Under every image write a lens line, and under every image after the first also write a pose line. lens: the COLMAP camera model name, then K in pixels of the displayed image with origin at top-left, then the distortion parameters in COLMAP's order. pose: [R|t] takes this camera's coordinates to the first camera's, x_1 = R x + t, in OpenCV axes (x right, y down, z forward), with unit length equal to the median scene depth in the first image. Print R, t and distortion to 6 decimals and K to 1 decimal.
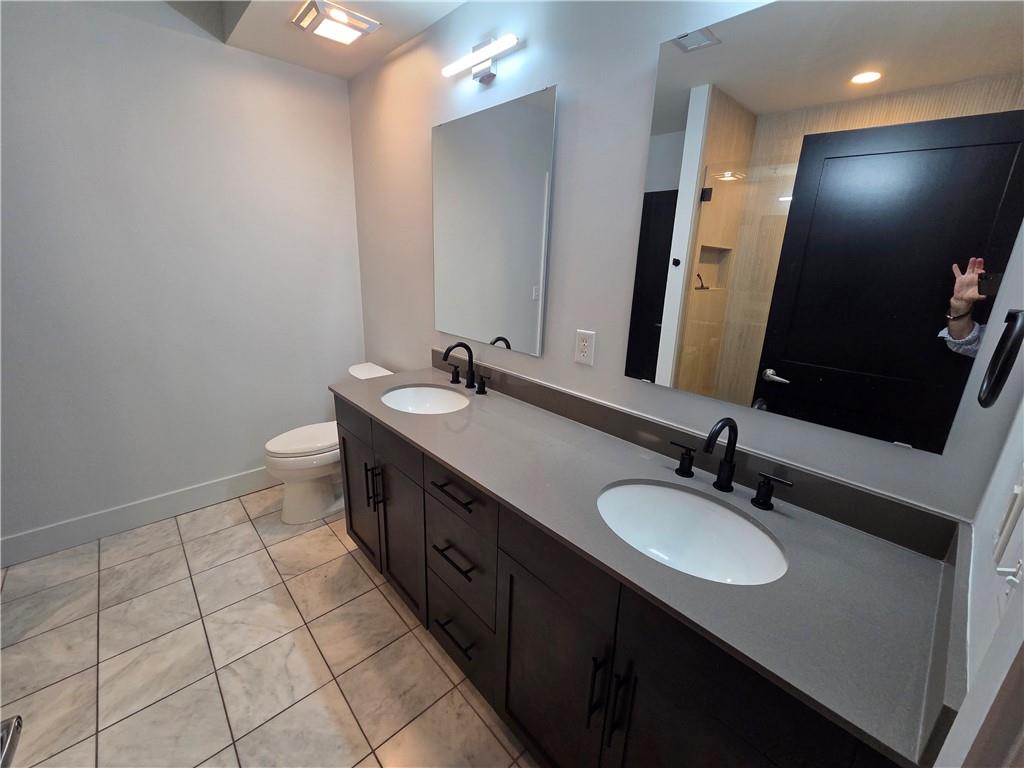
lens RADIAL K [[418.9, 0, 510.6], [0, 418.9, 381.1], [0, 0, 1]] dist [0.001390, 0.000247]
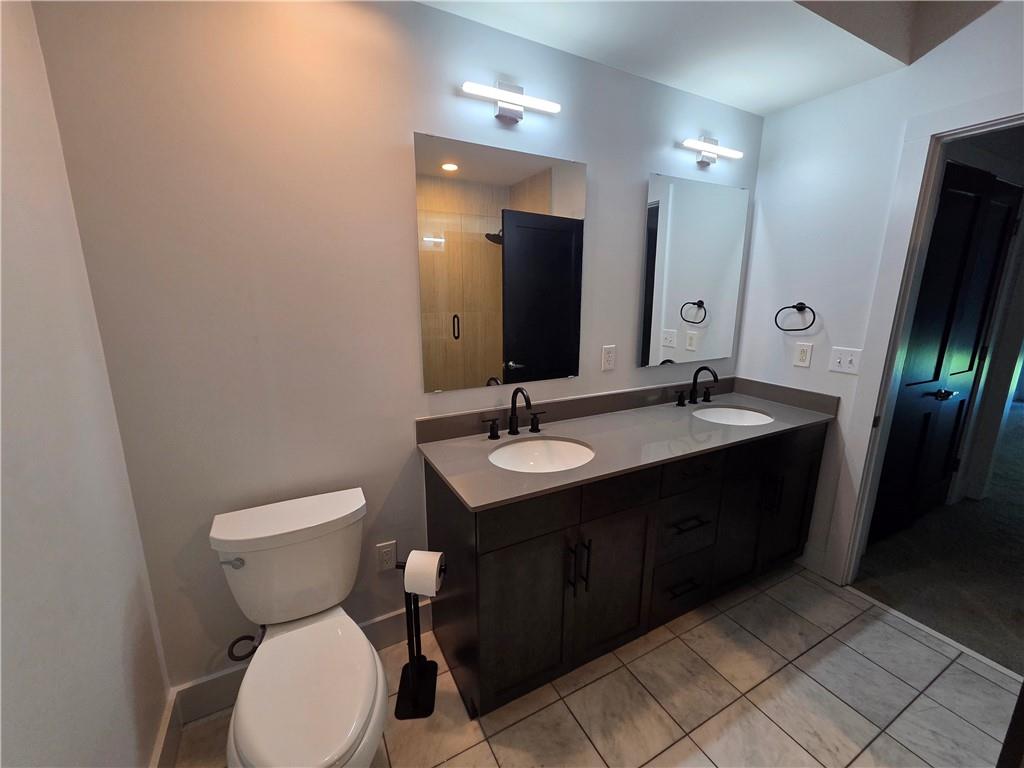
lens RADIAL K [[418.9, 0, 510.6], [0, 418.9, 381.1], [0, 0, 1]] dist [0.001390, 0.000247]
pose [[0.253434, -0.236598, 0.937973, -1.205333], [0.277140, 0.946742, 0.163928, -0.319454], [-0.926803, 0.218405, 0.305508, 0.885598]]
